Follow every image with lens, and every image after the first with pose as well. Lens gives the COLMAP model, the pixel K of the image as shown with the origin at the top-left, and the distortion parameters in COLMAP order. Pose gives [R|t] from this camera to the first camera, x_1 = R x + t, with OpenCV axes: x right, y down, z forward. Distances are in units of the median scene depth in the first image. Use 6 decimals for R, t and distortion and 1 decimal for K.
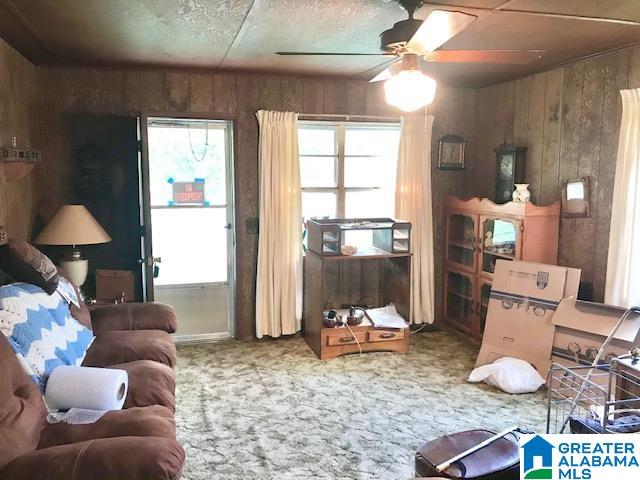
lens RADIAL K [[529.6, 0, 313.5], [0, 529.6, 239.2], [0, 0, 1]] dist [0.049926, -0.054788]
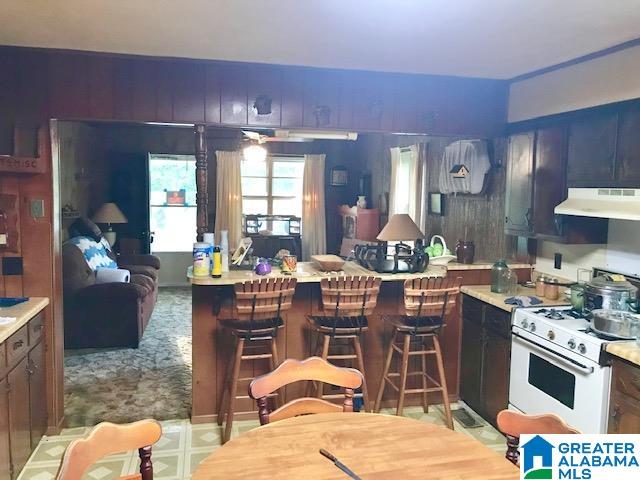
lens RADIAL K [[529.6, 0, 322.7], [0, 529.6, 240.7], [0, 0, 1]] dist [0.049926, -0.054788]
pose [[0.999057, 0.021079, -0.037948, 0.319764], [-0.021610, 0.999673, -0.013640, 0.066578], [0.037648, 0.014447, 0.999187, -0.720209]]
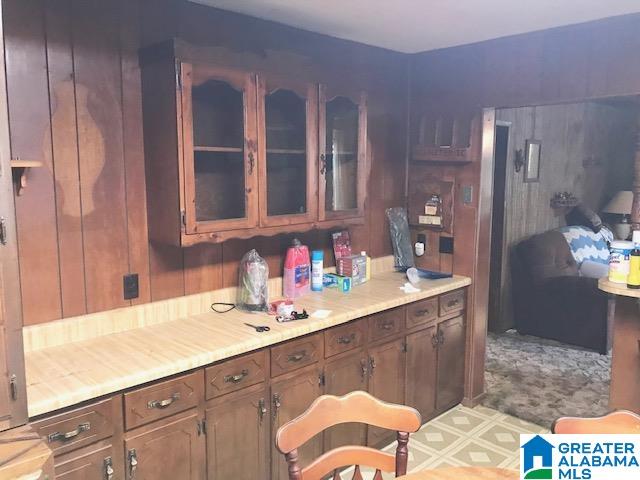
lens RADIAL K [[529.6, 0, 315.6], [0, 529.6, 238.9], [0, 0, 1]] dist [0.049926, -0.054788]
pose [[0.484017, 0.116630, -0.867252, 0.477354], [-0.102968, 0.991784, 0.075910, 0.050041], [0.868979, 0.052558, 0.492049, -0.583357]]
